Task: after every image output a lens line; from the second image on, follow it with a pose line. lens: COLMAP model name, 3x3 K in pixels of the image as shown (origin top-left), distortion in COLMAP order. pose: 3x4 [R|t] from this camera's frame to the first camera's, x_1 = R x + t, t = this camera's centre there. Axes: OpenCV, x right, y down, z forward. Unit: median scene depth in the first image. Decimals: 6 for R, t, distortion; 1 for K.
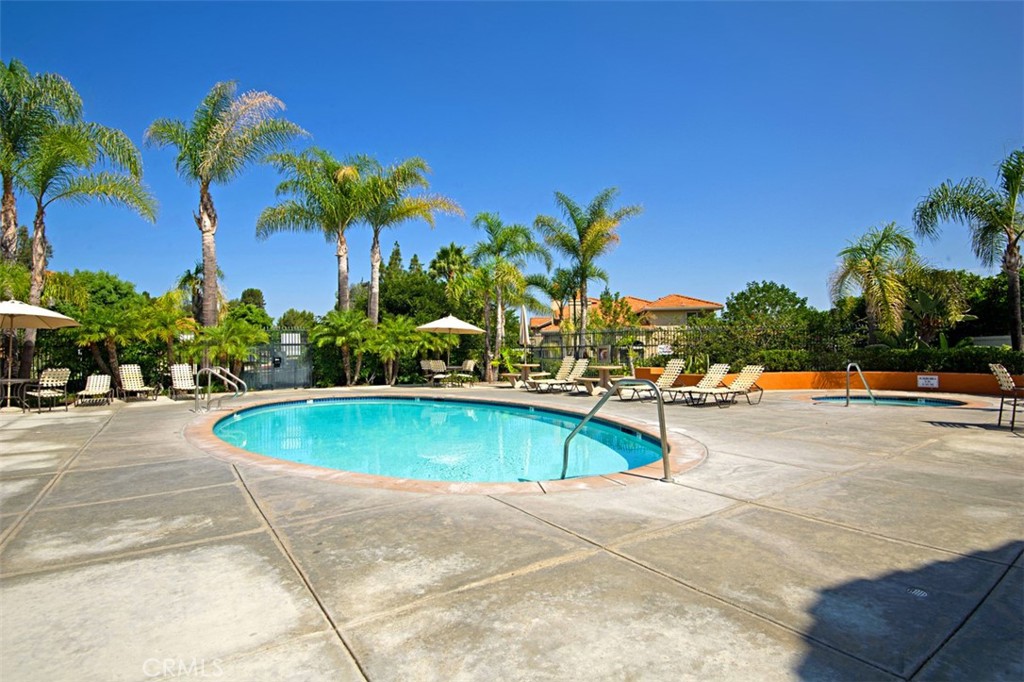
lens RADIAL K [[490.6, 0, 512.0], [0, 490.6, 341.0], [0, 0, 1]] dist [-0.051400, -0.000107]
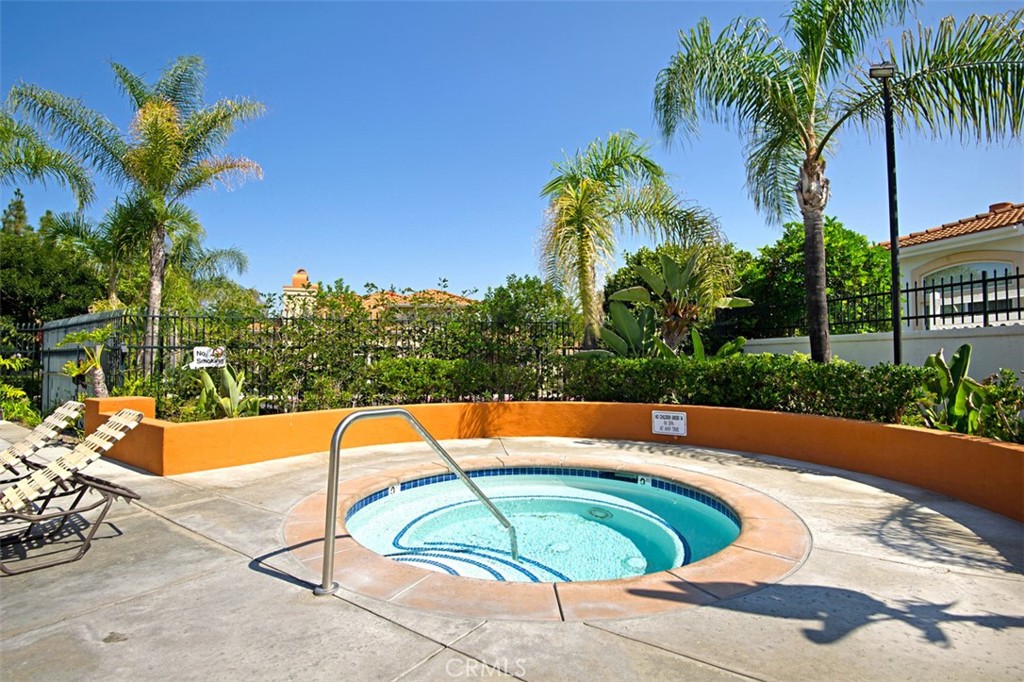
lens RADIAL K [[490.6, 0, 512.0], [0, 490.6, 341.0], [0, 0, 1]] dist [-0.051400, -0.000107]
pose [[0.940152, 0.019779, 0.340181, 0.537773], [-0.014108, 0.999717, -0.019135, 0.010245], [-0.340463, 0.013190, 0.940165, 0.557199]]
